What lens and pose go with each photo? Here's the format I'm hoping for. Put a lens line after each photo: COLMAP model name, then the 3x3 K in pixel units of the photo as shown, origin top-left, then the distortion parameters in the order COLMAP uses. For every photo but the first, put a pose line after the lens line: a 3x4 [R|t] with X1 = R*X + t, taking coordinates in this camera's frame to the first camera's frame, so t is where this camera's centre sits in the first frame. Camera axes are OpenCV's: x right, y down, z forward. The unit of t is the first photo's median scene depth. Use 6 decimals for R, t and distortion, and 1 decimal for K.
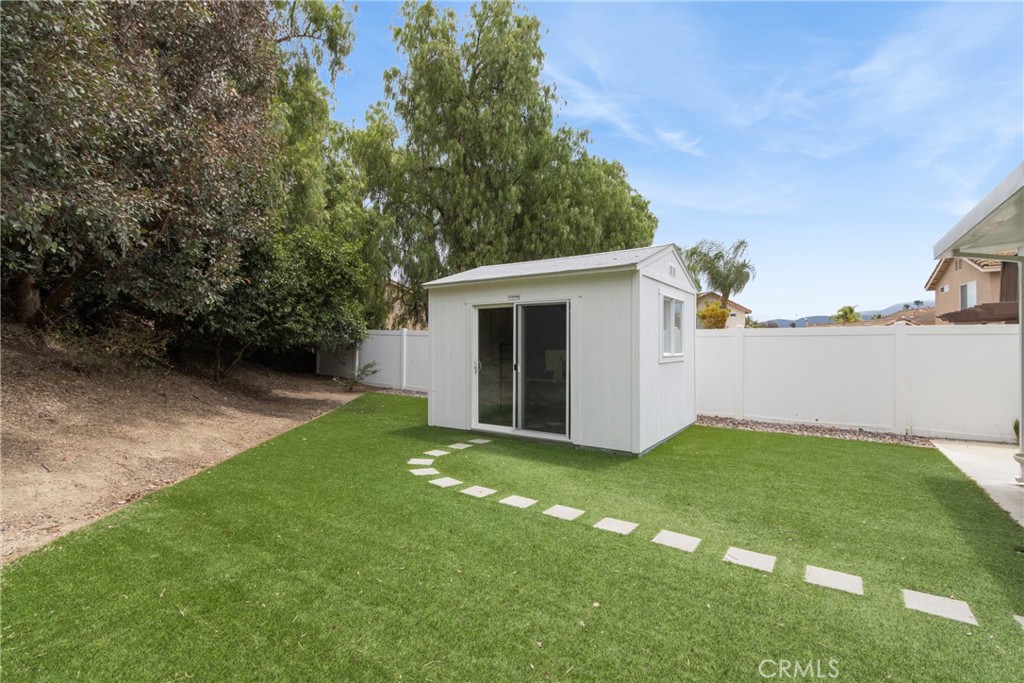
lens RADIAL K [[464.4, 0, 512.0], [0, 464.4, 341.5], [0, 0, 1]] dist [0.001793, -0.000371]
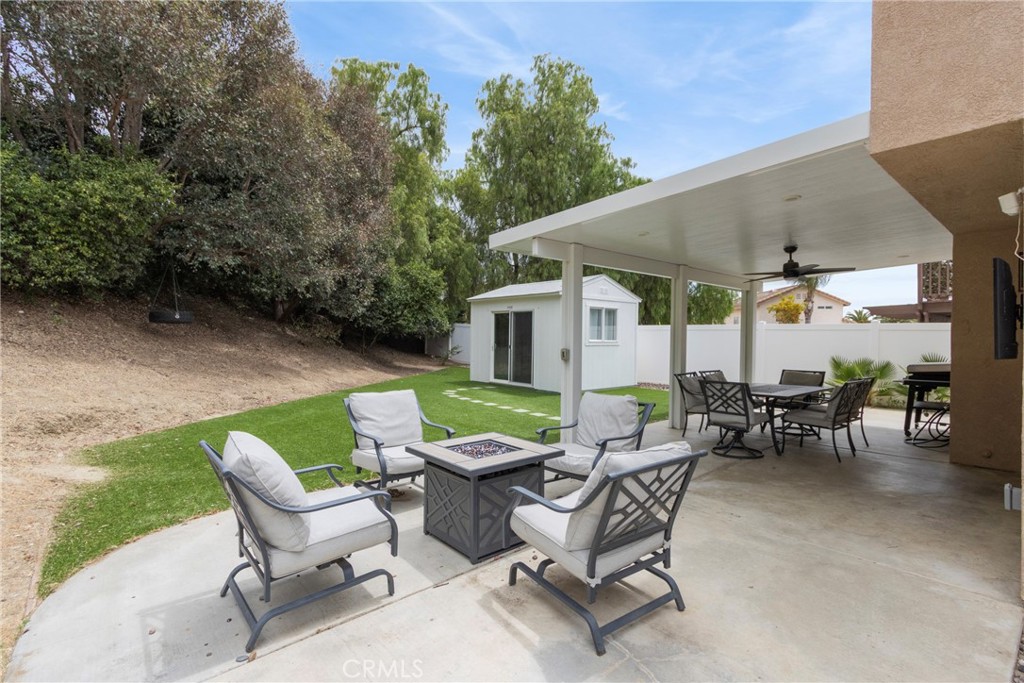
lens RADIAL K [[465.5, 0, 508.5], [0, 465.5, 339.1], [0, 0, 1]] dist [0.001588, -0.001137]
pose [[0.964672, 0.011627, -0.263197, 0.397085], [-0.007625, 0.999839, 0.016220, -0.002558], [0.263344, -0.013640, 0.964606, -0.611352]]
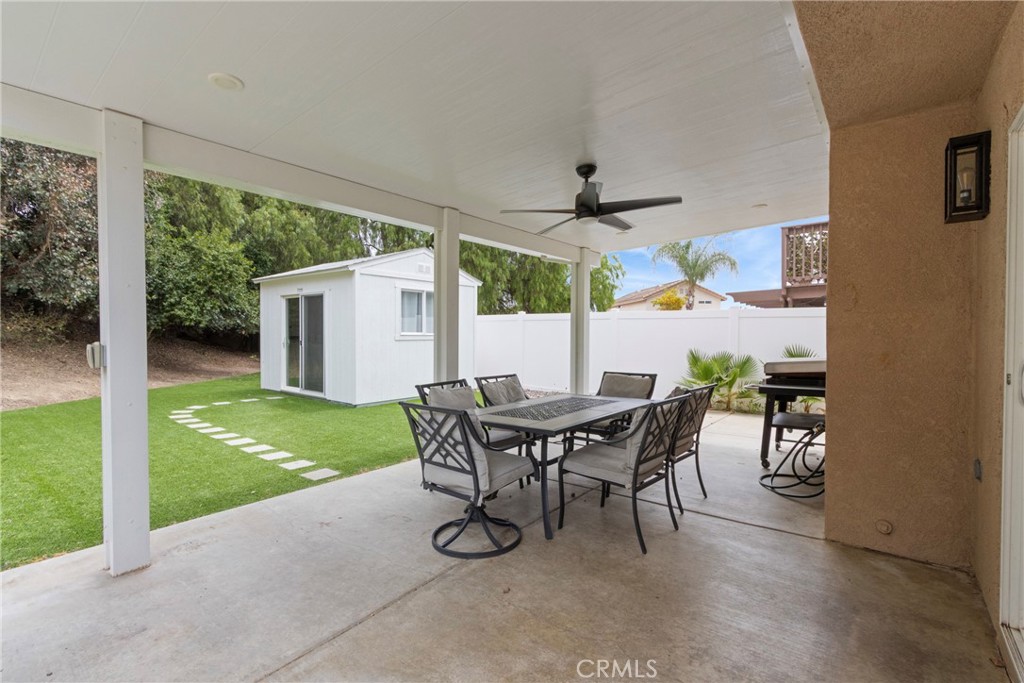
lens RADIAL K [[465.5, 0, 508.5], [0, 465.5, 339.1], [0, 0, 1]] dist [0.001588, -0.001137]
pose [[0.996735, 0.005296, -0.080572, 0.590749], [-0.003449, 0.999728, 0.023052, 0.010467], [0.080672, -0.022699, 0.996482, -0.229767]]
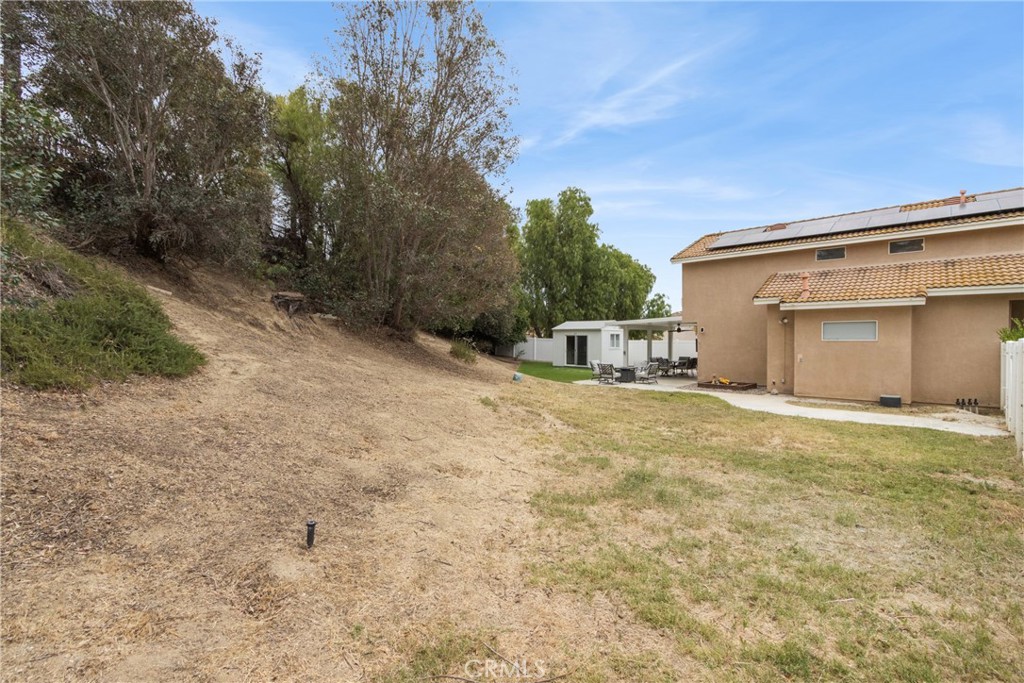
lens RADIAL K [[441.6, 0, 492.3], [0, 441.6, 339.3], [0, 0, 1]] dist [0.000306, -0.000066]
pose [[0.977655, -0.003224, -0.210192, 0.093761], [0.005642, 0.999925, 0.010906, -0.079221], [0.210141, -0.011848, 0.977599, -2.586908]]
